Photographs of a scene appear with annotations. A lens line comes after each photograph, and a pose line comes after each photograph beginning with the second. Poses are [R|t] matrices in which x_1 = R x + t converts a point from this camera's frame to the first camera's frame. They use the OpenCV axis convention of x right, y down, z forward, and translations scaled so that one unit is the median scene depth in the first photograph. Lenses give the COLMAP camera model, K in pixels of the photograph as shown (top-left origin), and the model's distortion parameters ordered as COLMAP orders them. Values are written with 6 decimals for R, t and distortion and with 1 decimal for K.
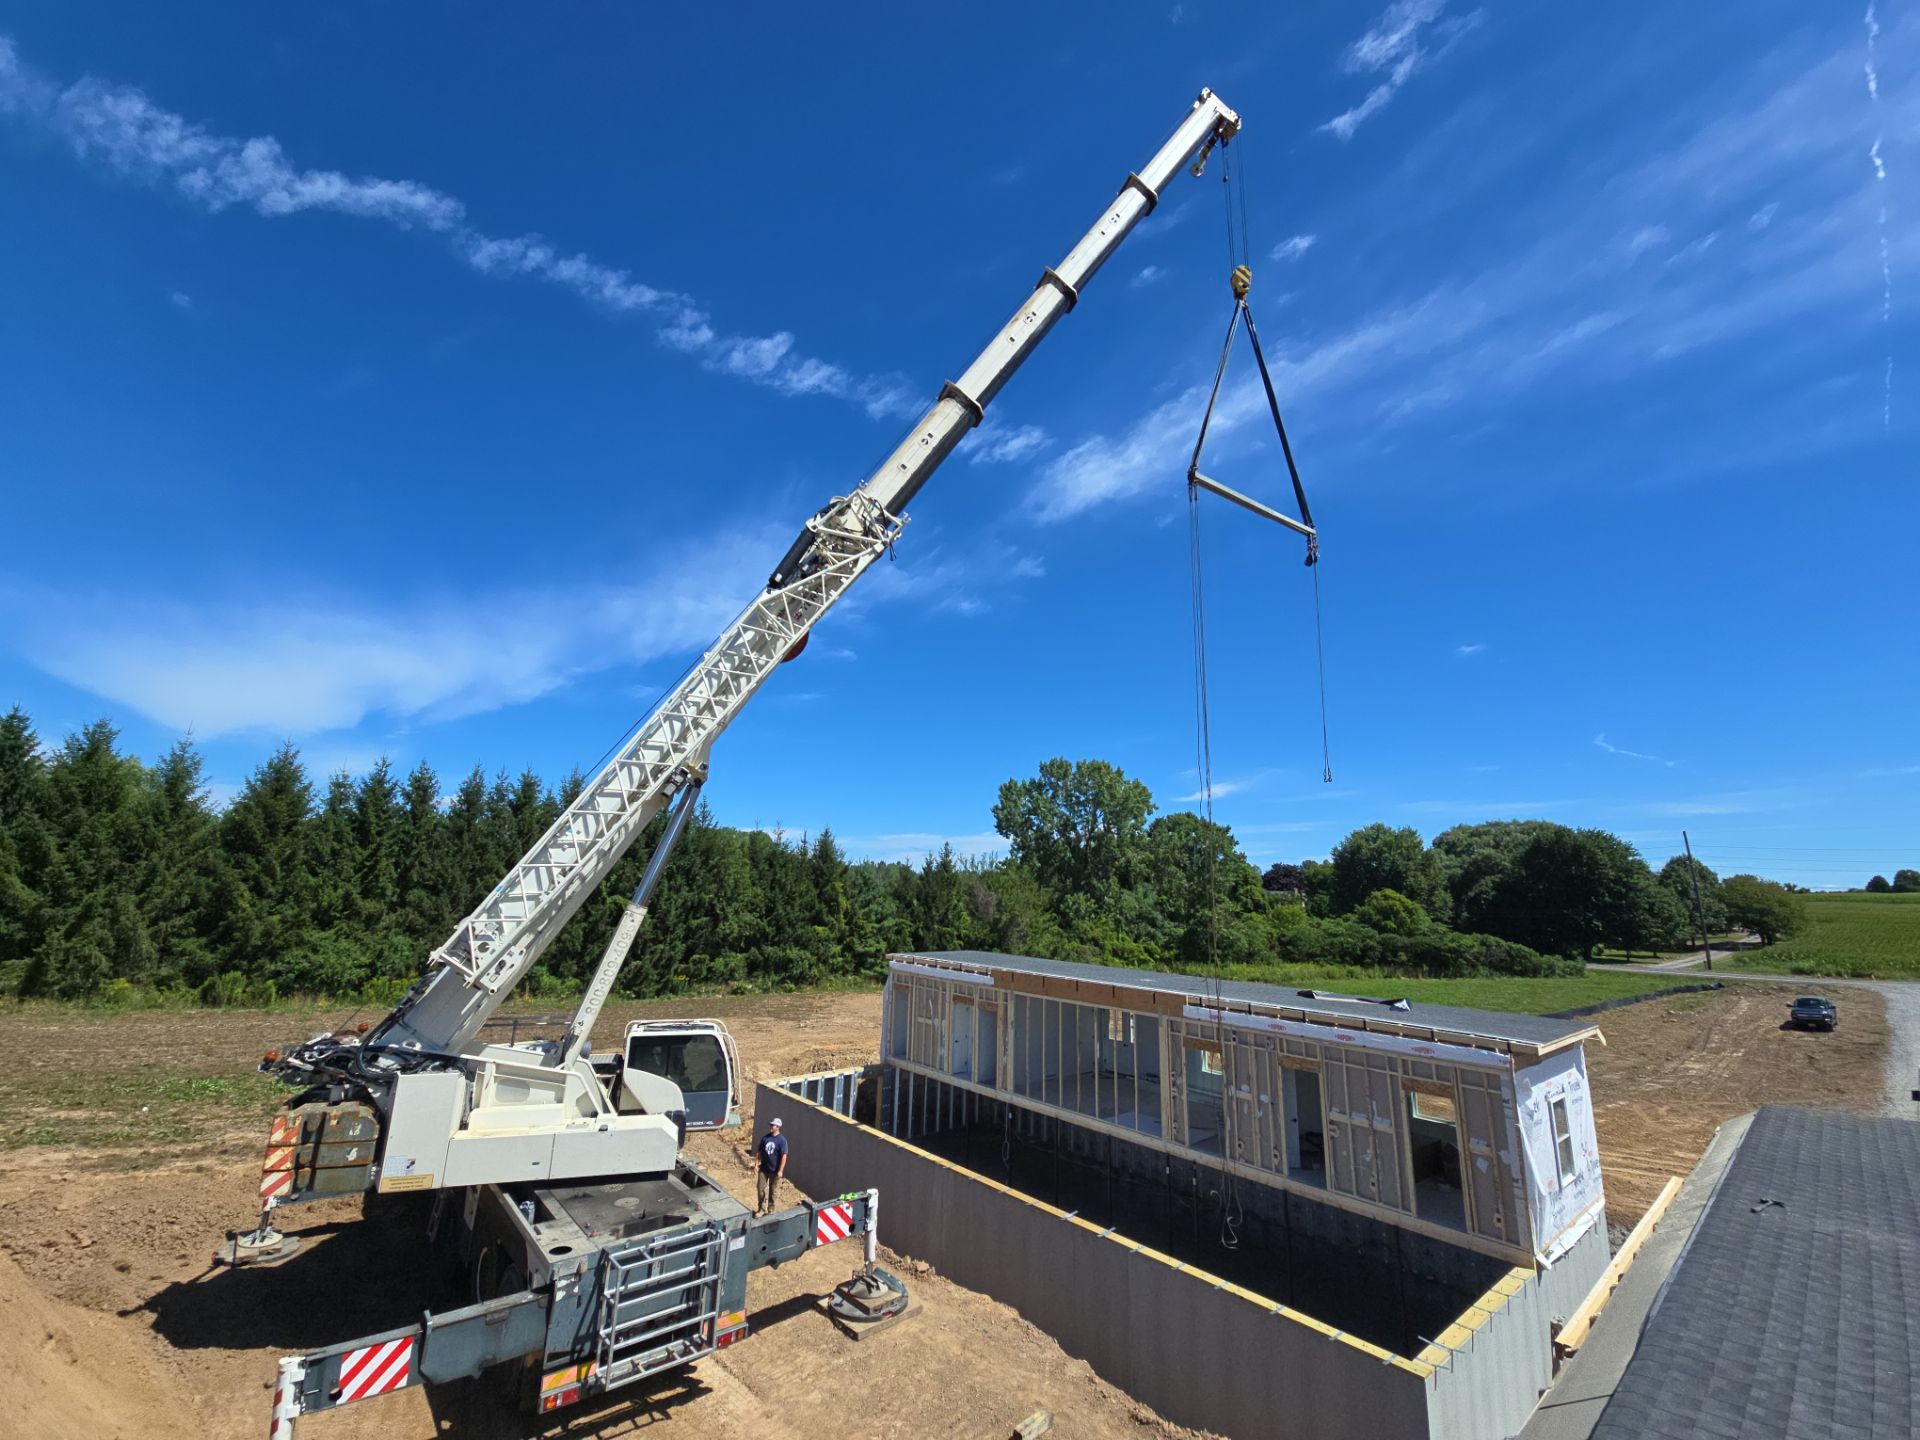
lens RADIAL K [[785.0, 0, 967.9], [0, 785.0, 702.5], [0, 0, 1]] dist [-0.000531, -0.000002]
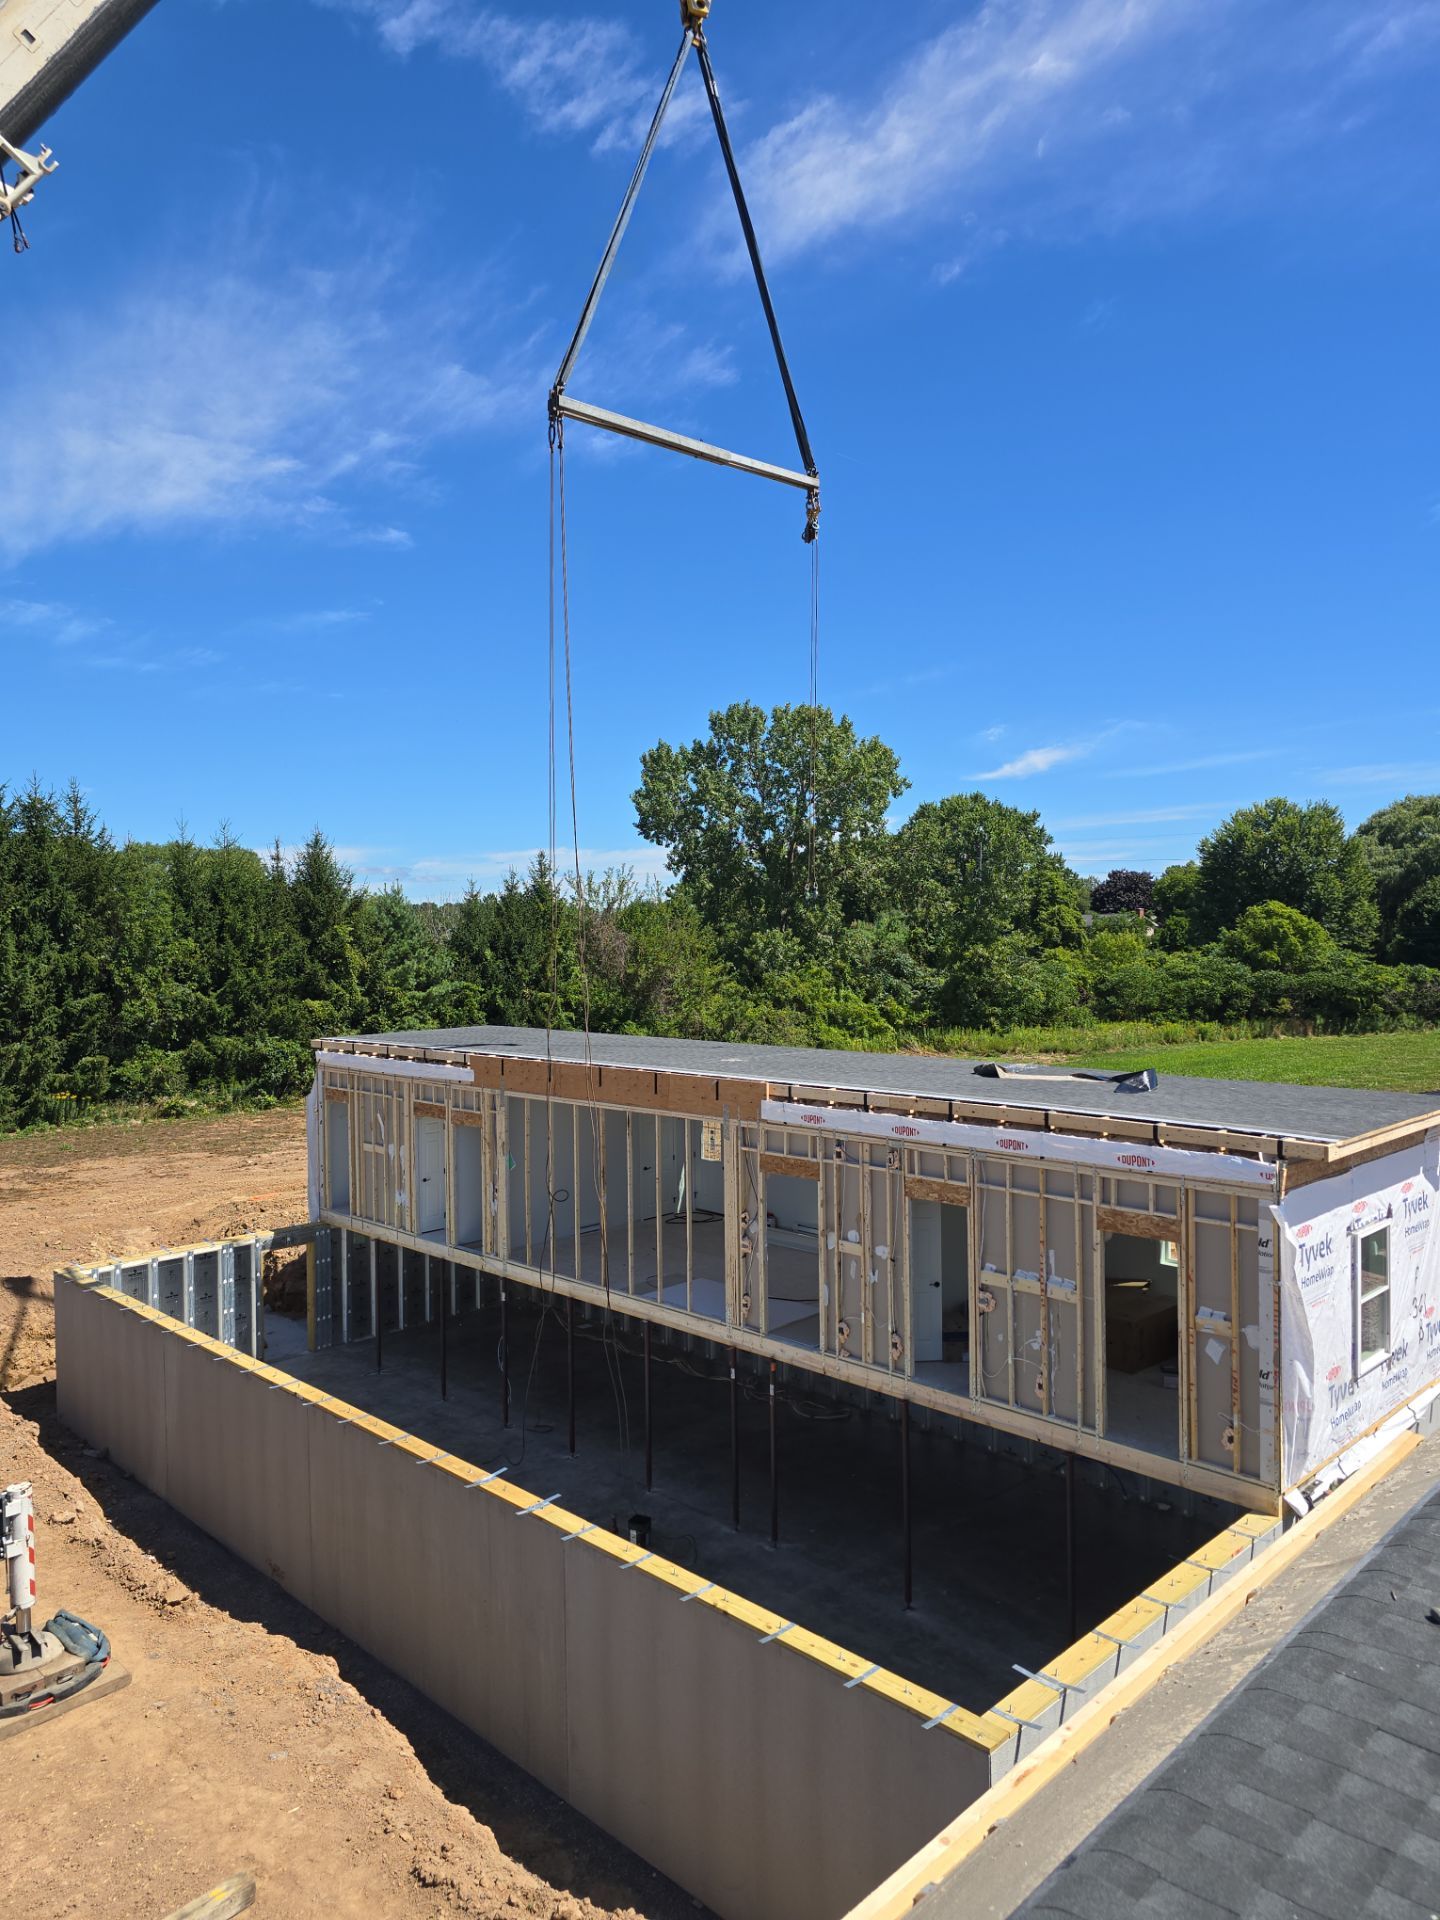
lens RADIAL K [[1291.2, 0, 735.5], [0, 1291.2, 925.3], [0, 0, 1]] dist [0.054421, -0.047312]
pose [[0.996707, -0.041657, 0.069566, 0.047633], [0.024796, 0.973430, 0.227639, 0.013936], [-0.077200, -0.225164, 0.971257, 0.035272]]
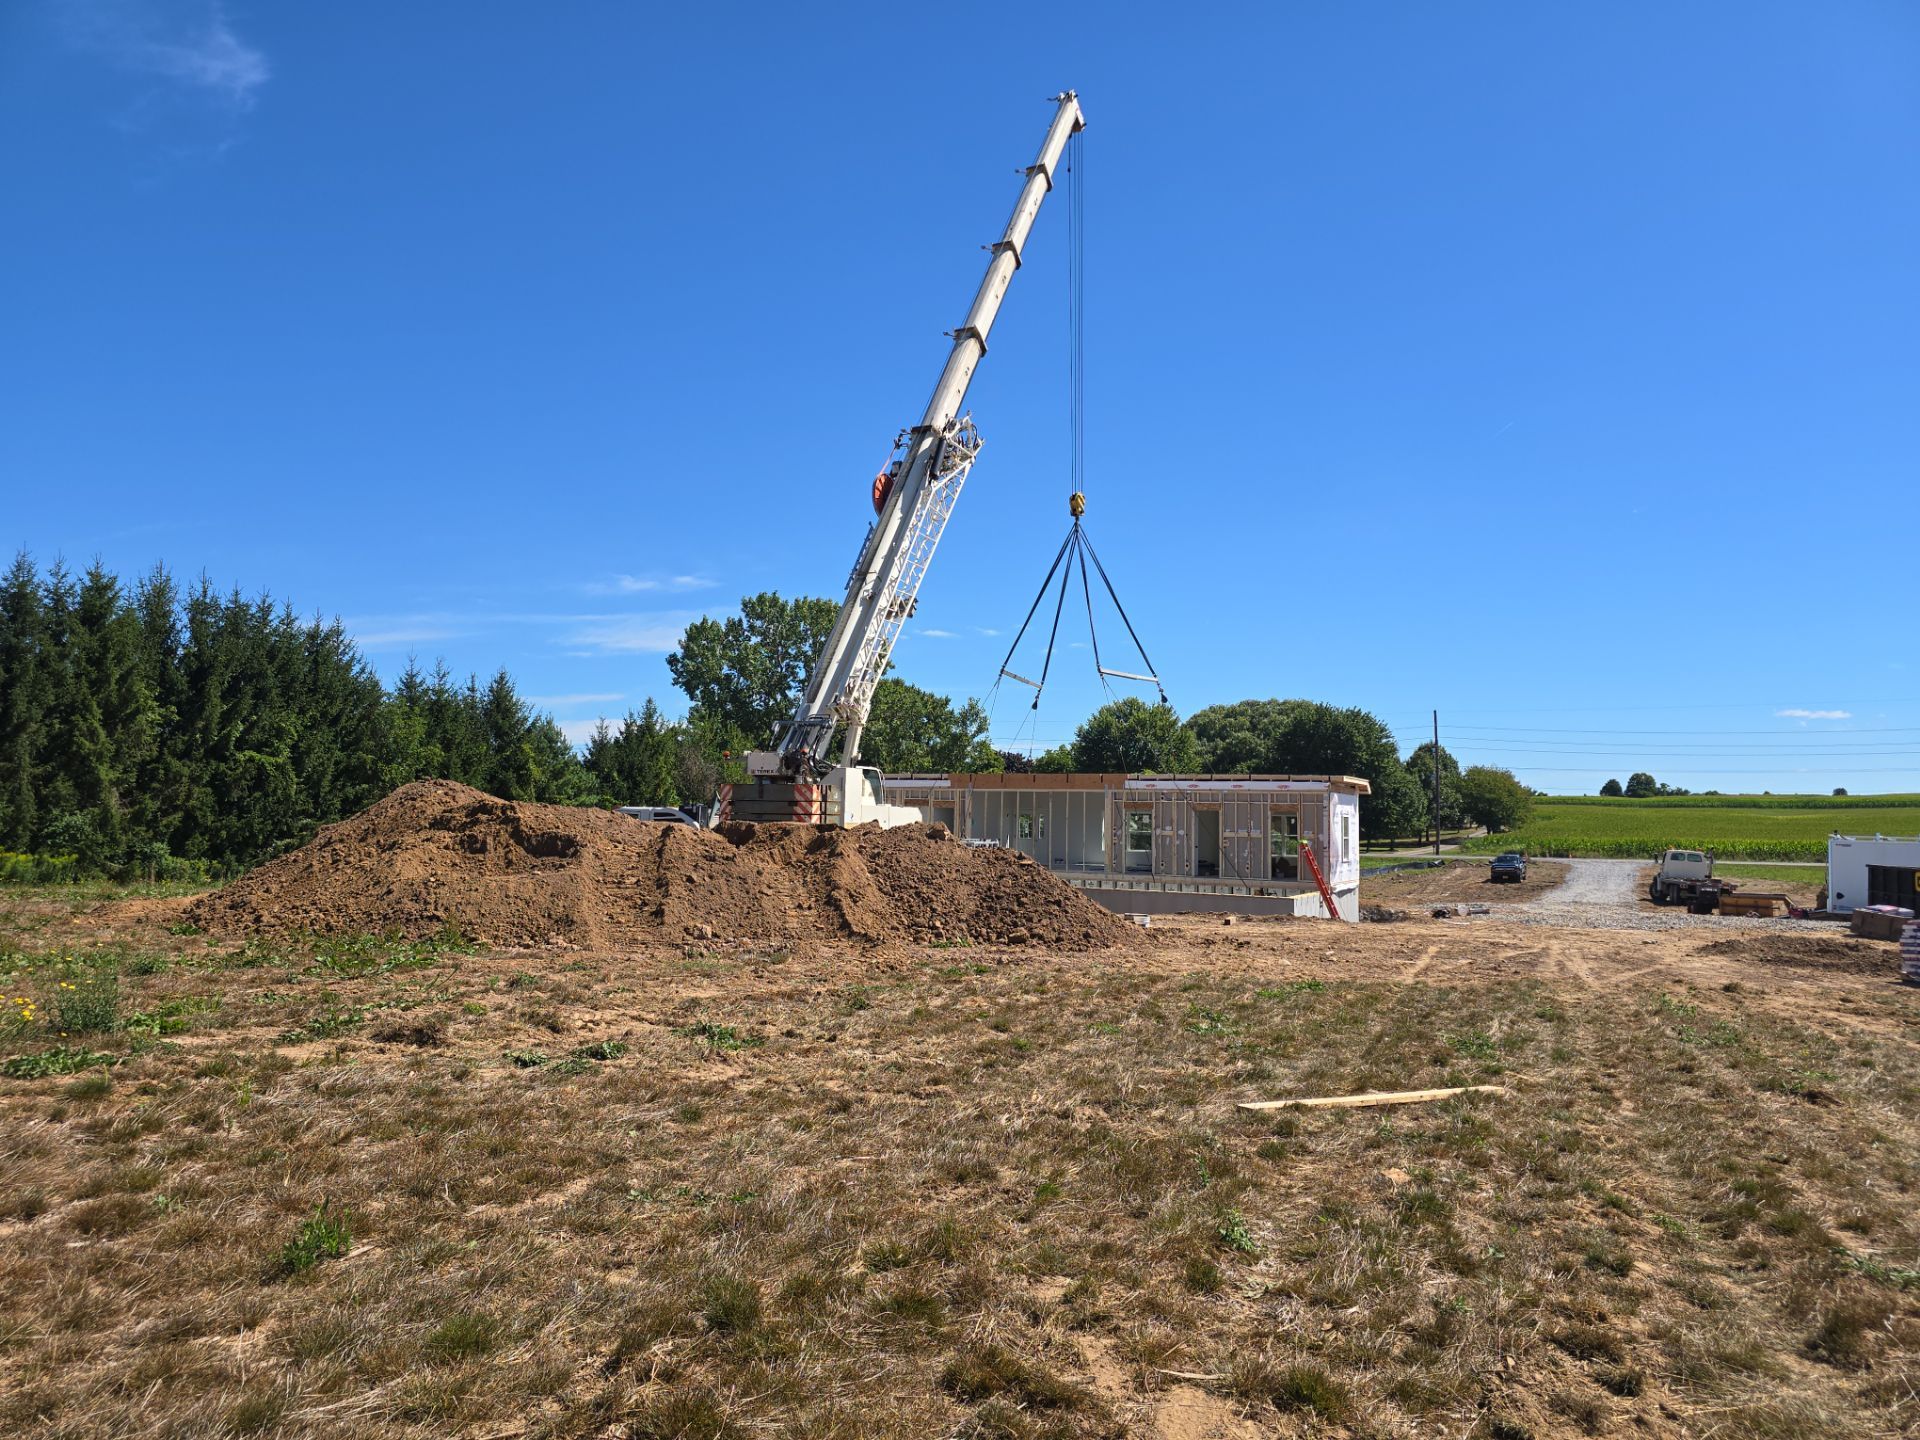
lens RADIAL K [[1291.2, 0, 998.1], [0, 1291.2, 702.6], [0, 0, 1]] dist [0.054421, -0.047312]
pose [[0.918439, 0.022606, 0.394916, -0.202446], [-0.082348, 0.987419, 0.134990, -0.010119], [-0.386896, -0.156501, 0.908746, -0.234618]]
